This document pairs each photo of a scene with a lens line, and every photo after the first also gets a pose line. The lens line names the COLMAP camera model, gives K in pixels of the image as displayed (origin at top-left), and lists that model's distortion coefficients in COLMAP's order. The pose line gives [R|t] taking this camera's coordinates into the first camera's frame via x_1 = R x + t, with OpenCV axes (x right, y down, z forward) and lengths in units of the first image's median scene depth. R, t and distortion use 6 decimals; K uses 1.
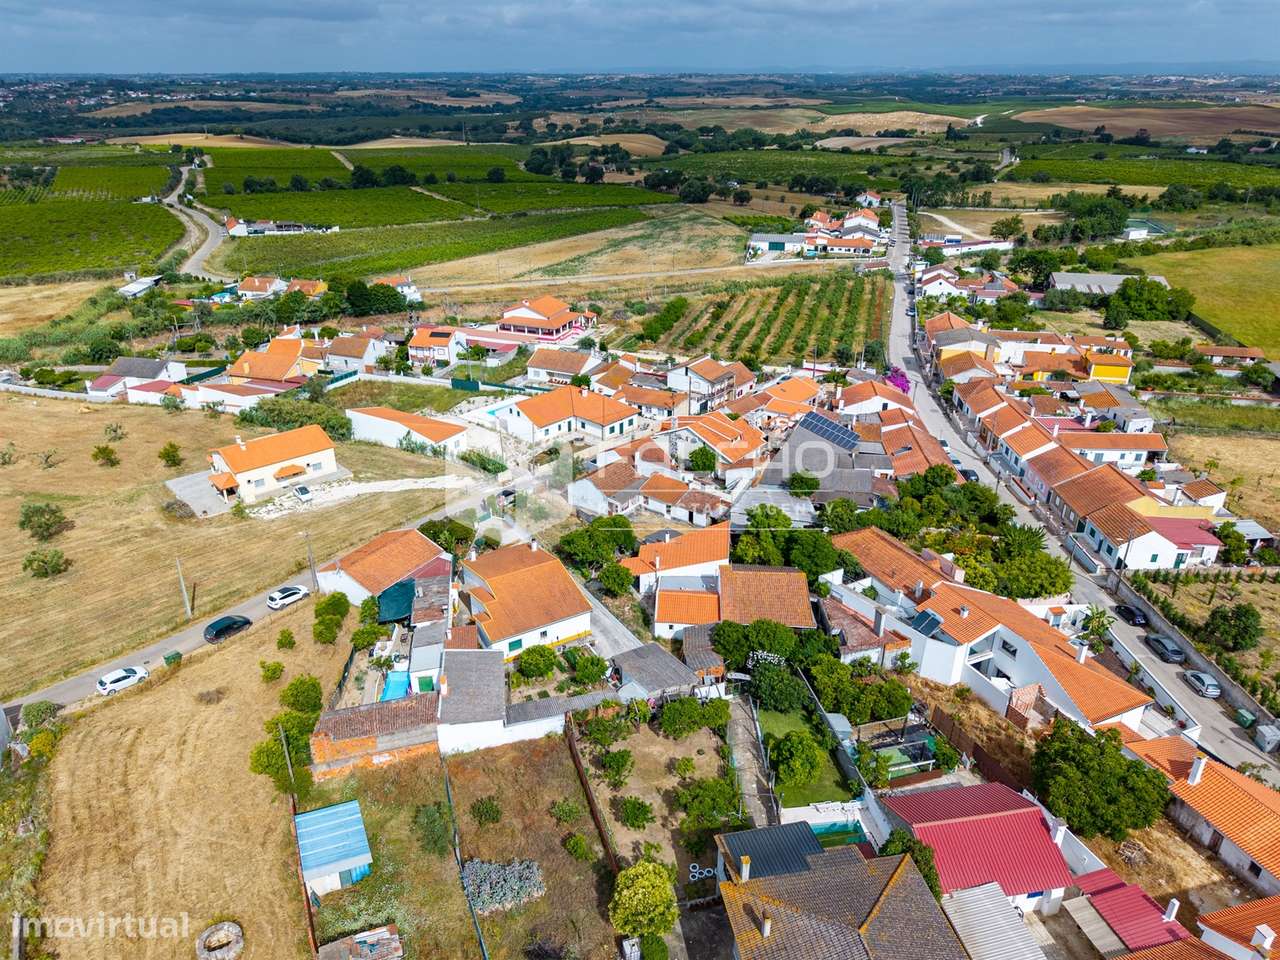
lens RADIAL K [[855.6, 0, 639.6], [0, 855.6, 484.4], [0, 0, 1]] dist [0.008595, -0.006458]
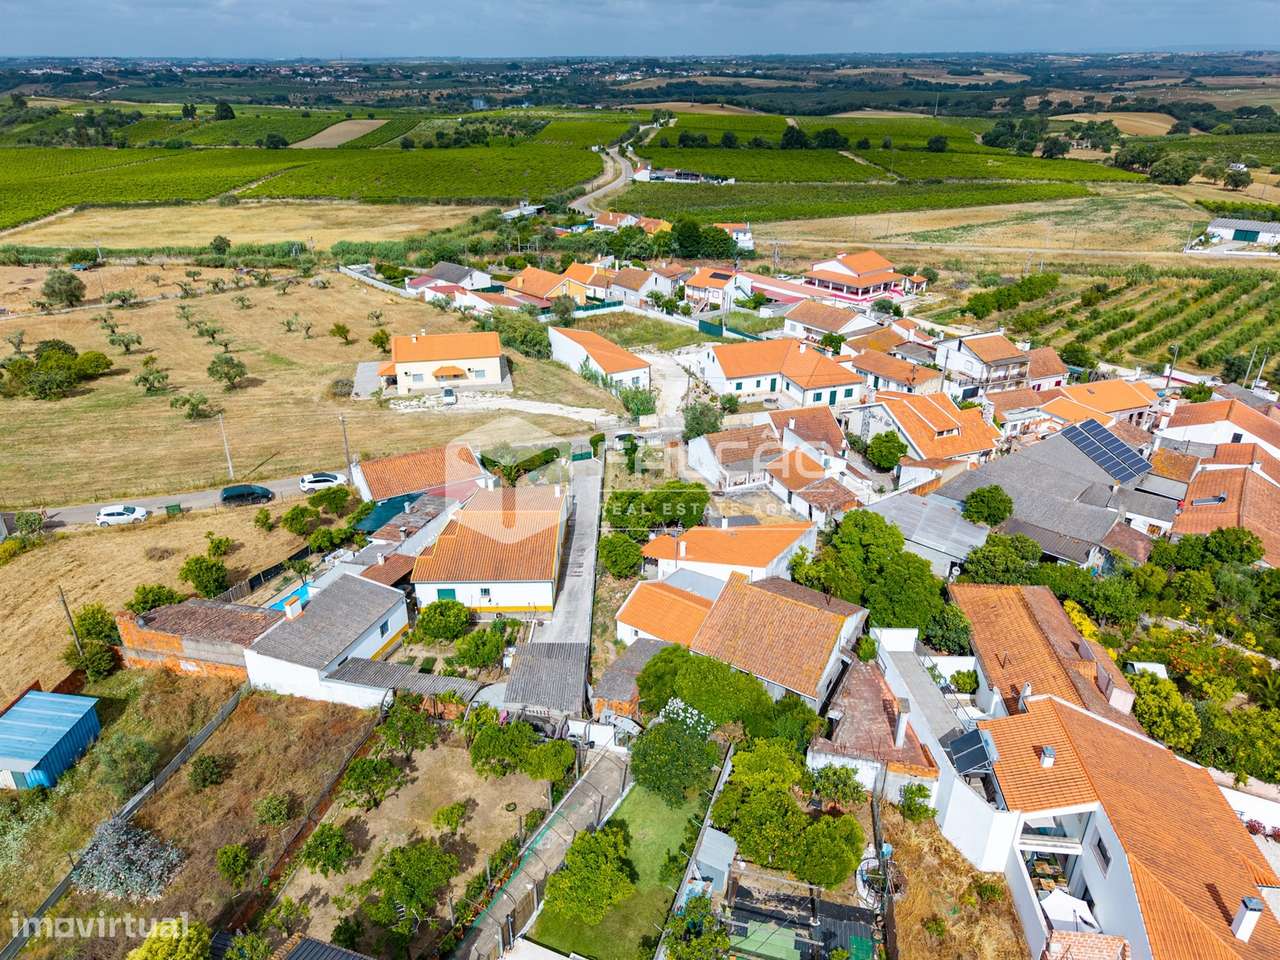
lens RADIAL K [[855.6, 0, 639.6], [0, 855.6, 484.4], [0, 0, 1]] dist [0.008595, -0.006458]
pose [[0.865763, 0.221048, -0.448991, 0.109172], [-0.213108, 0.974597, 0.068892, -0.001980], [0.452814, 0.036040, 0.890877, 0.113851]]
